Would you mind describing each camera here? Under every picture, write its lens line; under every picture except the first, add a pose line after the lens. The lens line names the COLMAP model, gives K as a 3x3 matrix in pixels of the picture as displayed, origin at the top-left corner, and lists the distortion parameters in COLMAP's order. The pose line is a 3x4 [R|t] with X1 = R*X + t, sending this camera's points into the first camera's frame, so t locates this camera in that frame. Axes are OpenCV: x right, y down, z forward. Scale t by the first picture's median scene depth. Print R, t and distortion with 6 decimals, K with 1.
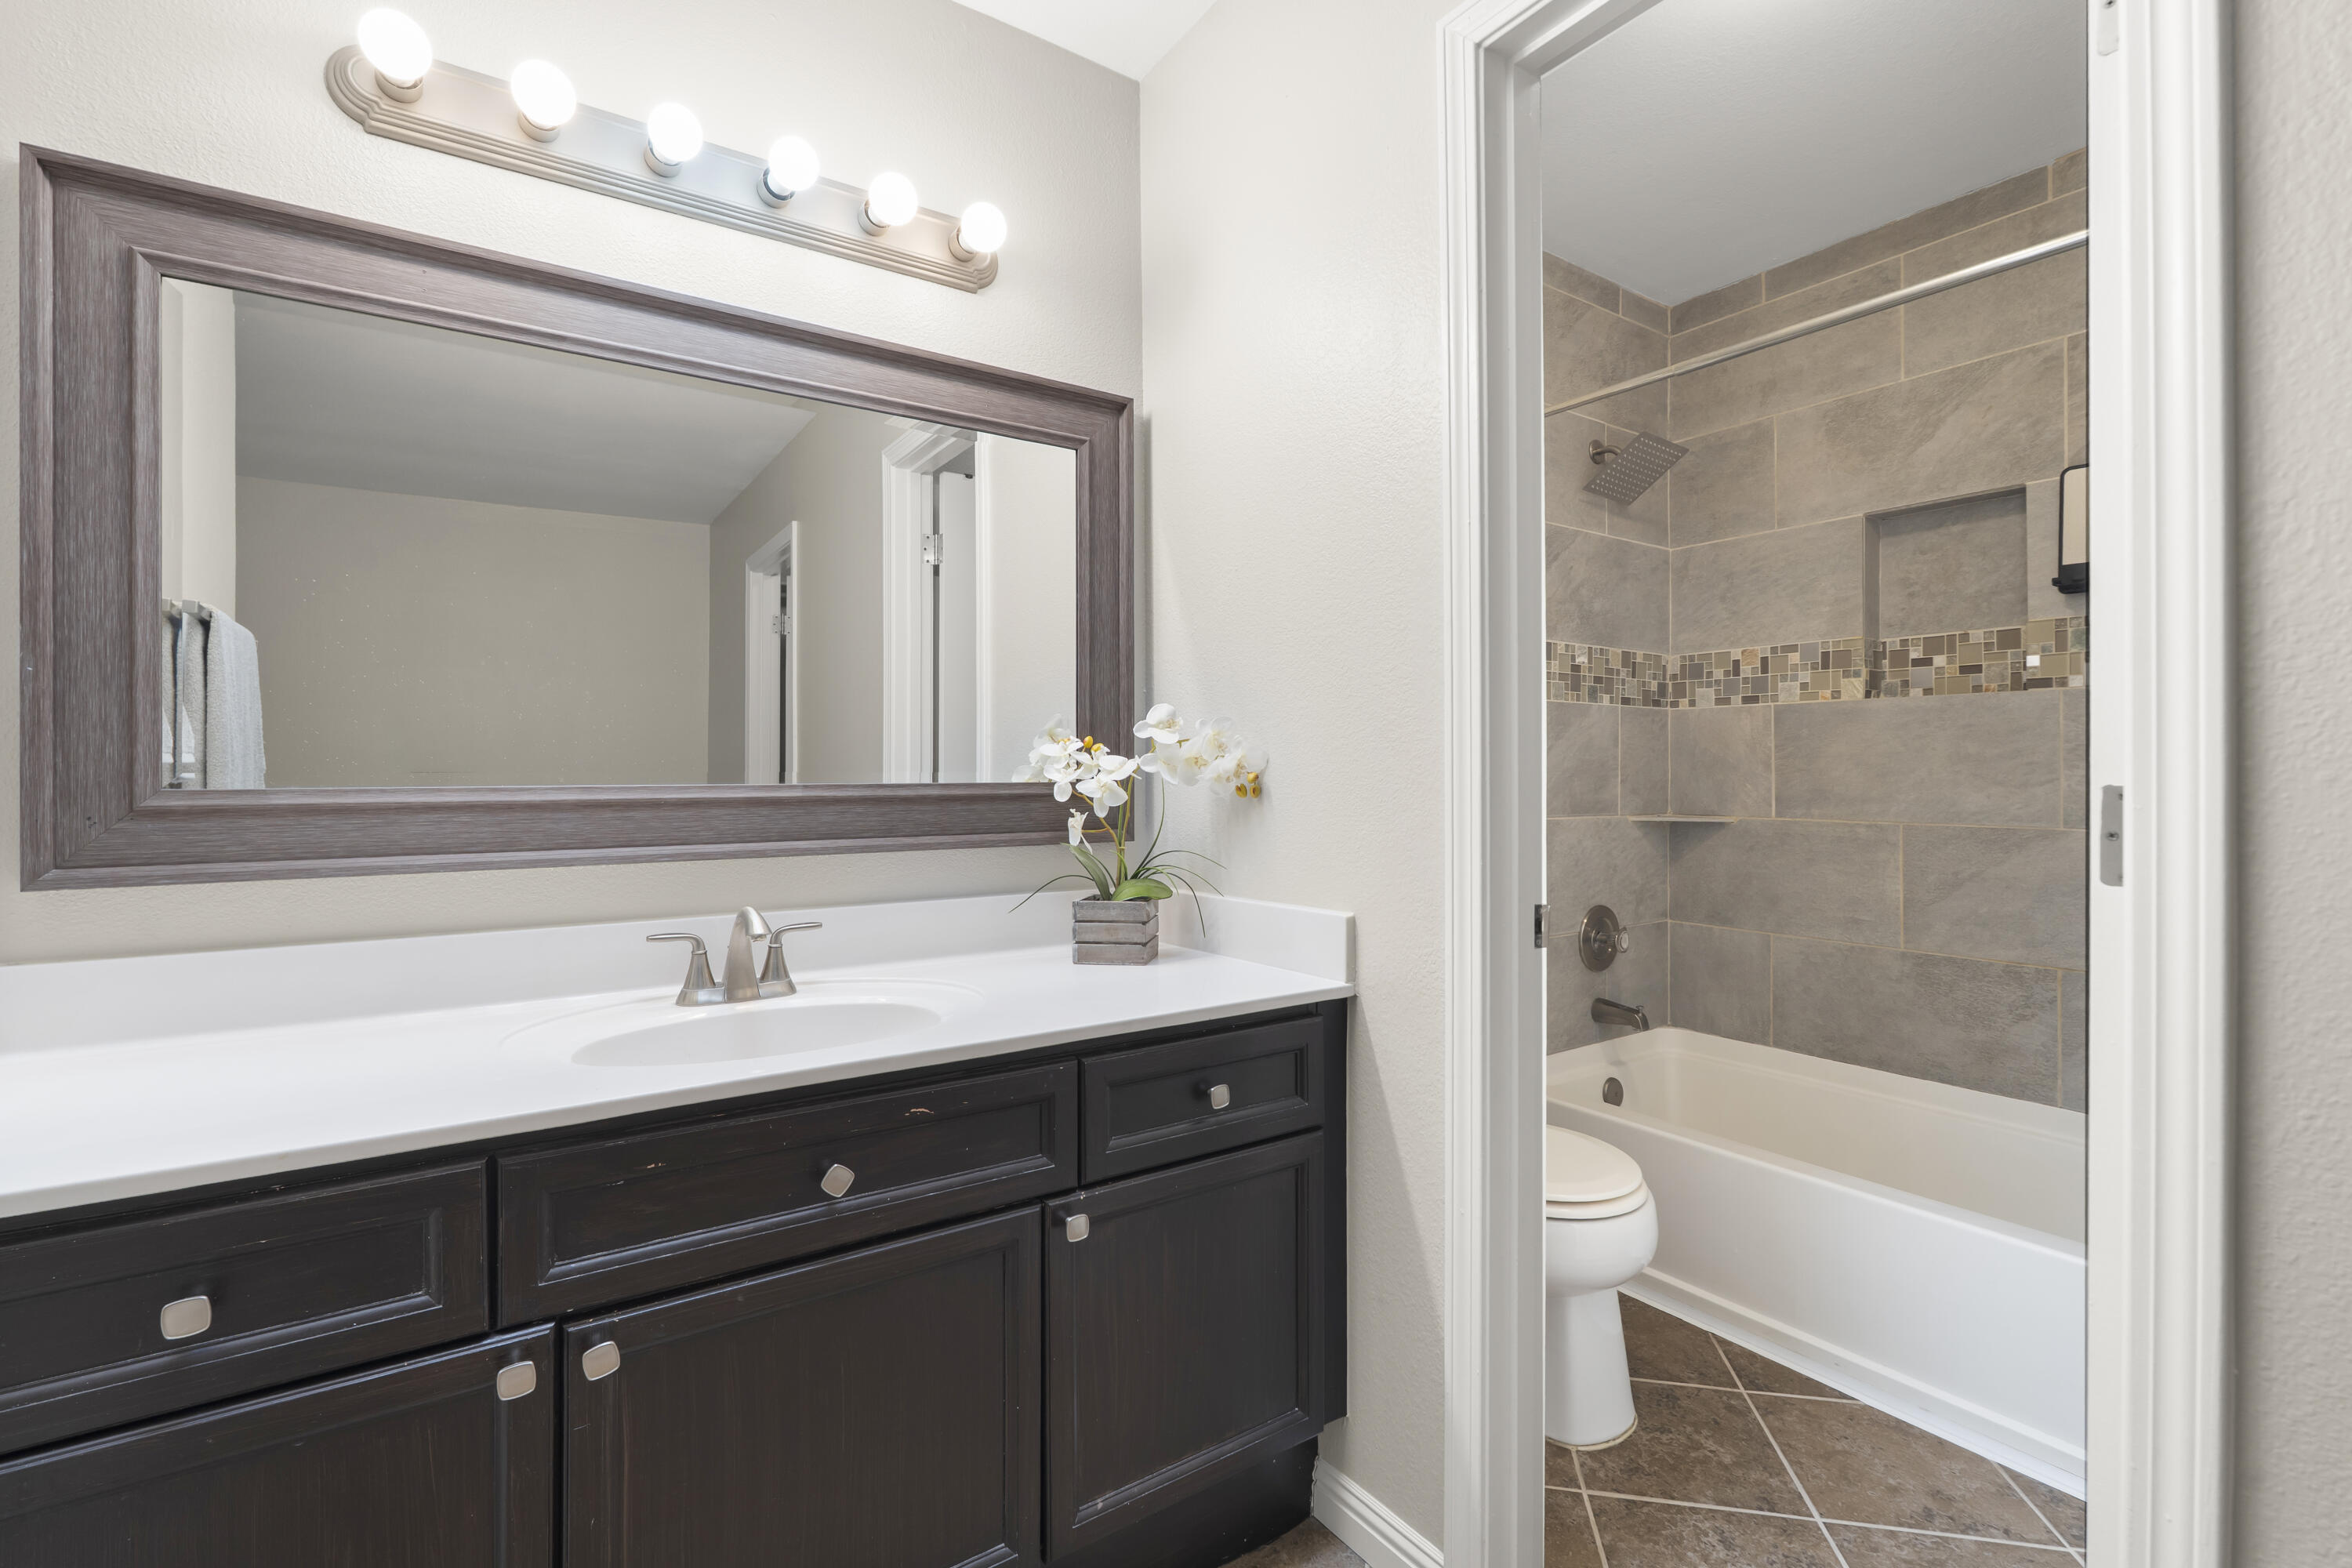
lens RADIAL K [[1043.3, 0, 1183.7], [0, 1043.3, 773.5], [0, 0, 1]] dist [-0.004421, 0.000776]
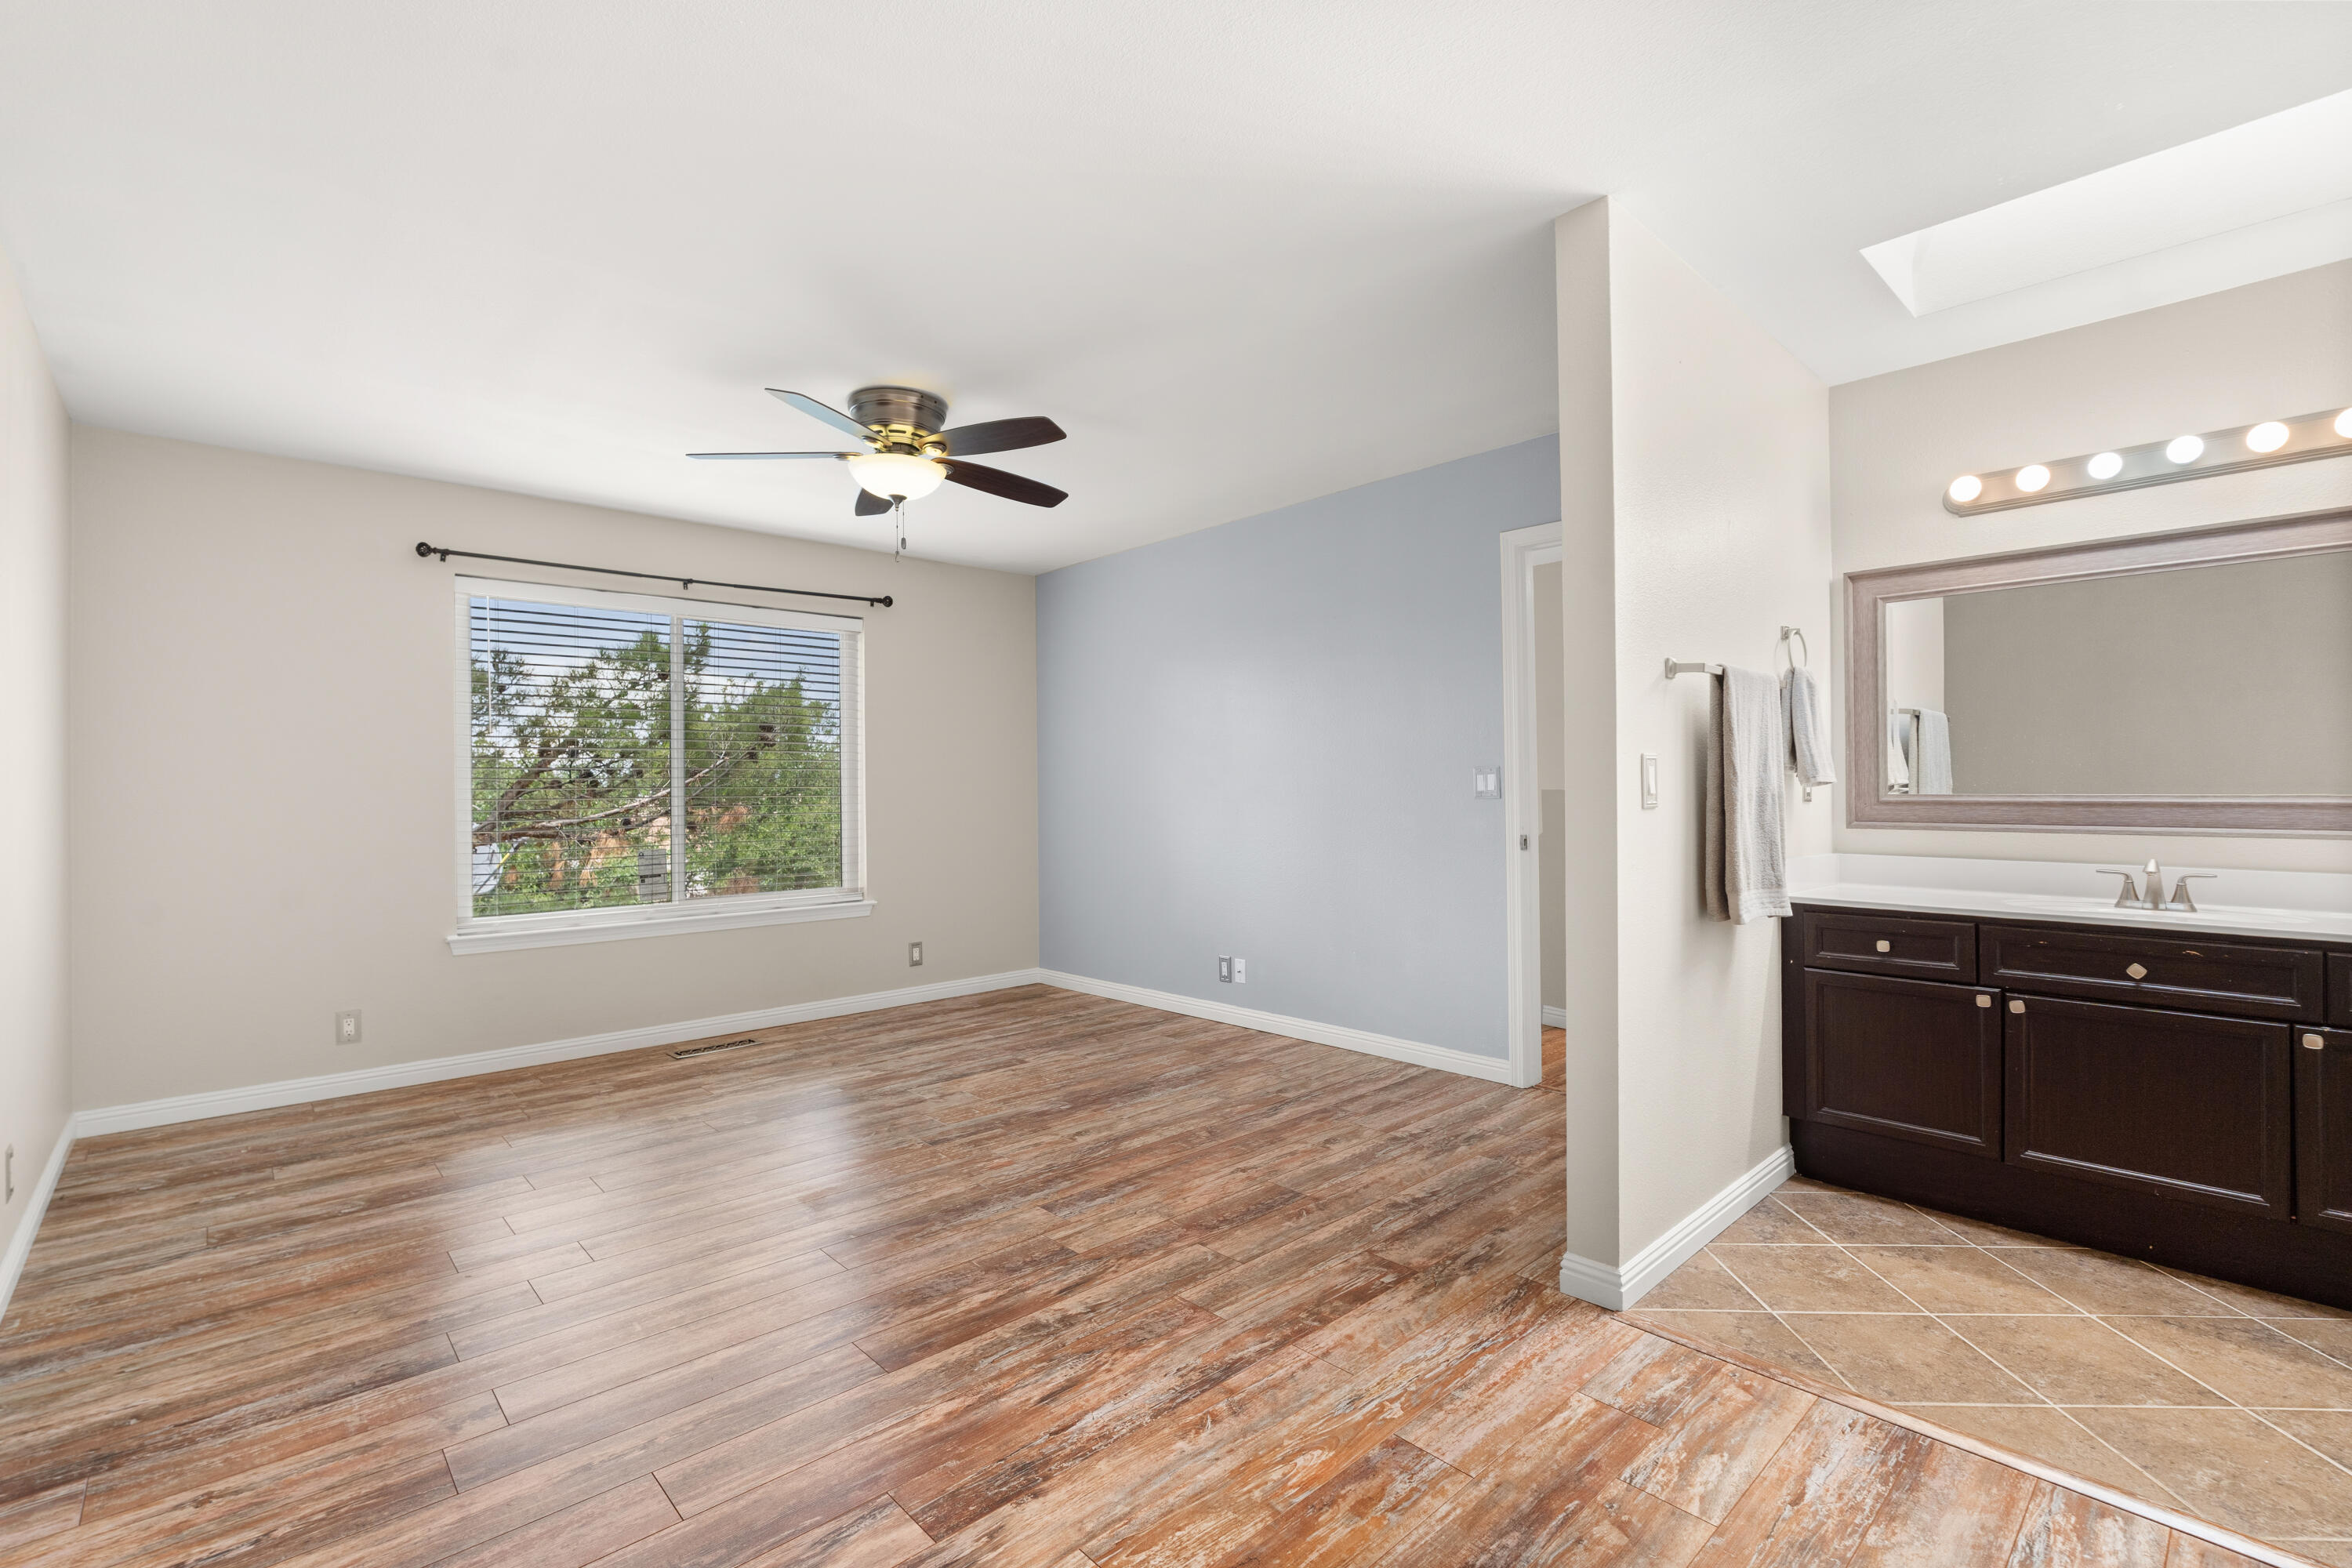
lens RADIAL K [[1043.3, 0, 1181.7], [0, 1043.3, 783.0], [0, 0, 1]] dist [-0.004421, 0.000776]
pose [[0.154599, -0.008998, -0.987936, 0.647269], [0.004065, 0.999956, -0.008471, 0.000530], [0.987969, -0.002706, 0.154629, -0.565708]]
